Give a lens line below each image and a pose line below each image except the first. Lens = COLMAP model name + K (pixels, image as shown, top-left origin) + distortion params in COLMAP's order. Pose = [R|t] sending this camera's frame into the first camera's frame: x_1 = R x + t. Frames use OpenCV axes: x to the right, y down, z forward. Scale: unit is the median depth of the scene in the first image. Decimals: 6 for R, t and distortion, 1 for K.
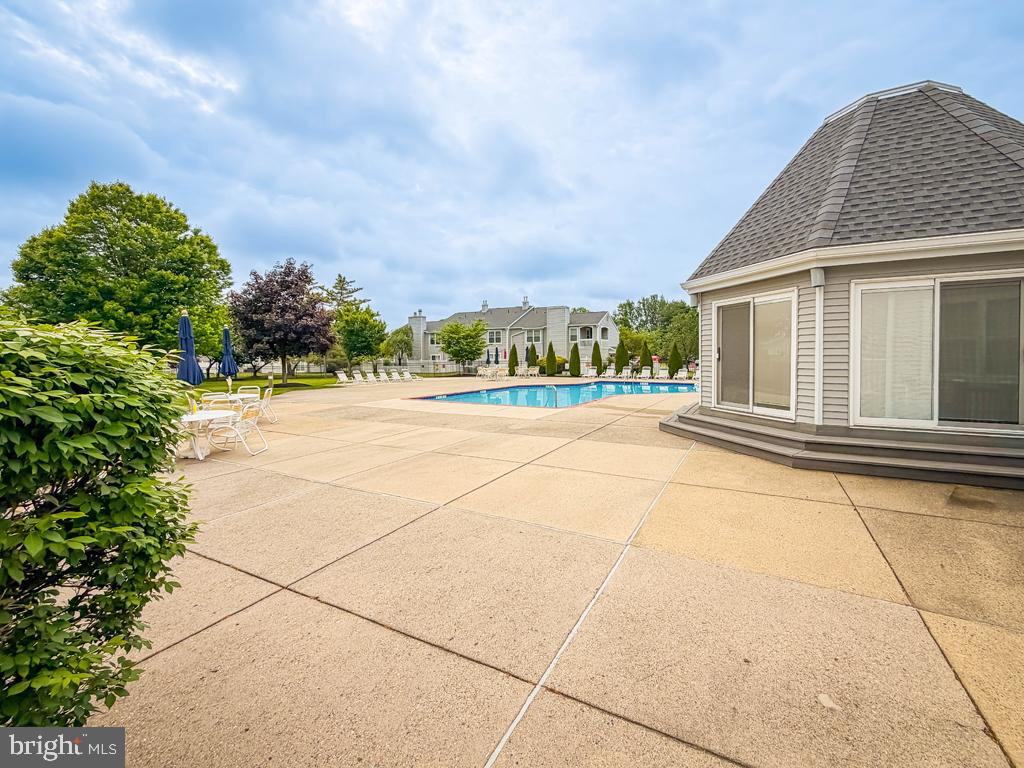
lens RADIAL K [[415.4, 0, 511.6], [0, 415.4, 374.5], [0, 0, 1]] dist [-0.000093, 0.000041]
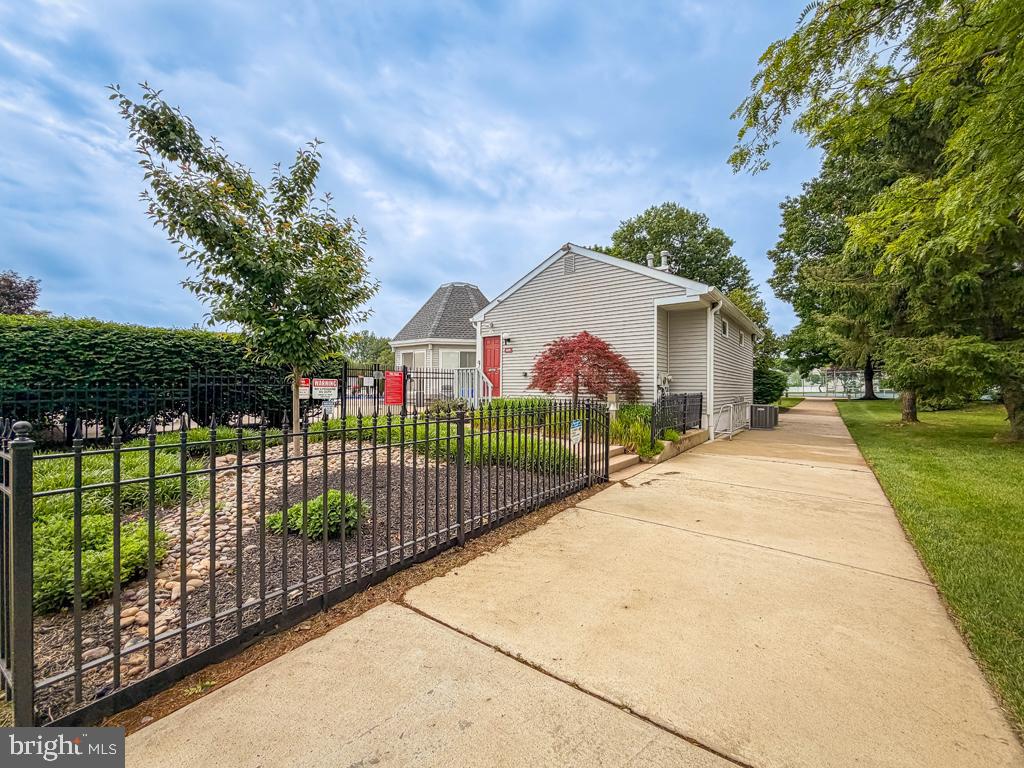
lens RADIAL K [[415.4, 0, 511.6], [0, 415.4, 374.5], [0, 0, 1]] dist [-0.000093, 0.000041]
pose [[0.779661, 0.033500, 0.625305, -0.717897], [0.014727, 0.997311, -0.071791, 0.203583], [-0.626028, 0.065182, 0.777071, -1.760958]]
